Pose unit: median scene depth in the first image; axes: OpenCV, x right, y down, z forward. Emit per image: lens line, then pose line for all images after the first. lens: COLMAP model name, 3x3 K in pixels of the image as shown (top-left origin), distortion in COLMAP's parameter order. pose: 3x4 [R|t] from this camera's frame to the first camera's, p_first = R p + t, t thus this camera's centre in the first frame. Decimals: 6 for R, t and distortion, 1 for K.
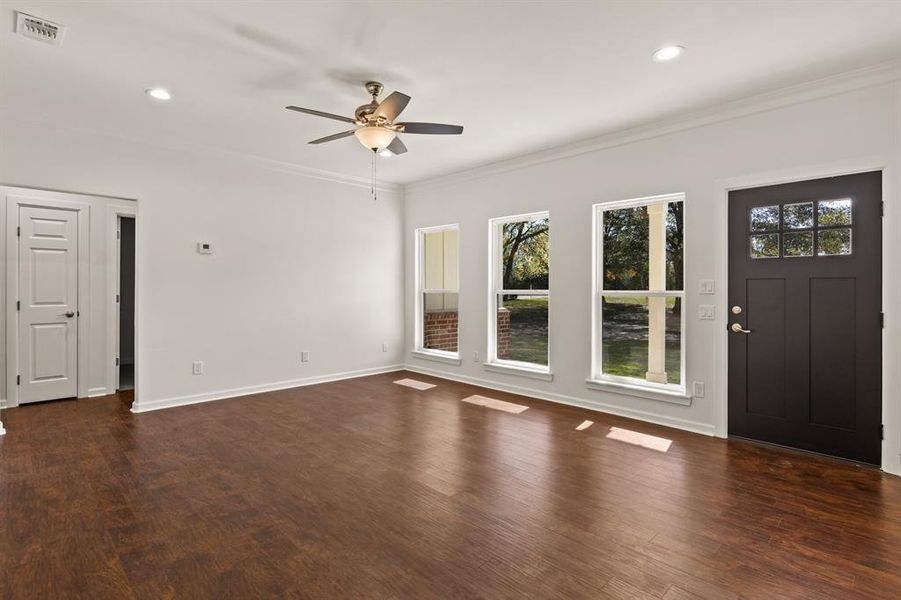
lens RADIAL K [[445.2, 0, 453.4], [0, 445.2, 289.7], [0, 0, 1]] dist [0.001526, 0.000239]
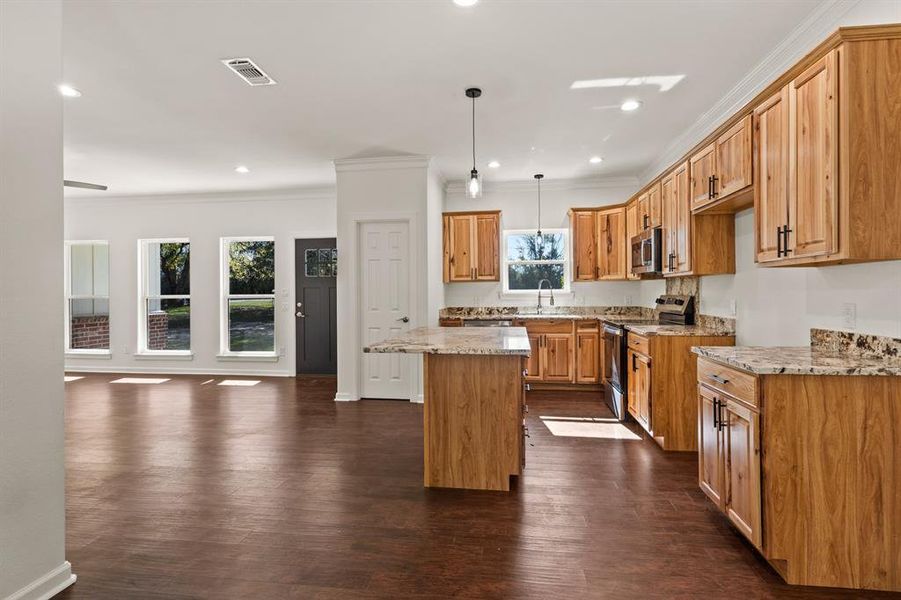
lens RADIAL K [[446.7, 0, 453.7], [0, 446.7, 290.0], [0, 0, 1]] dist [0.001284, 0.000260]
pose [[0.794562, -0.005457, 0.607159, 0.019180], [0.010626, 0.999931, -0.004919, 0.000808], [-0.607090, 0.010361, 0.794565, -0.545376]]
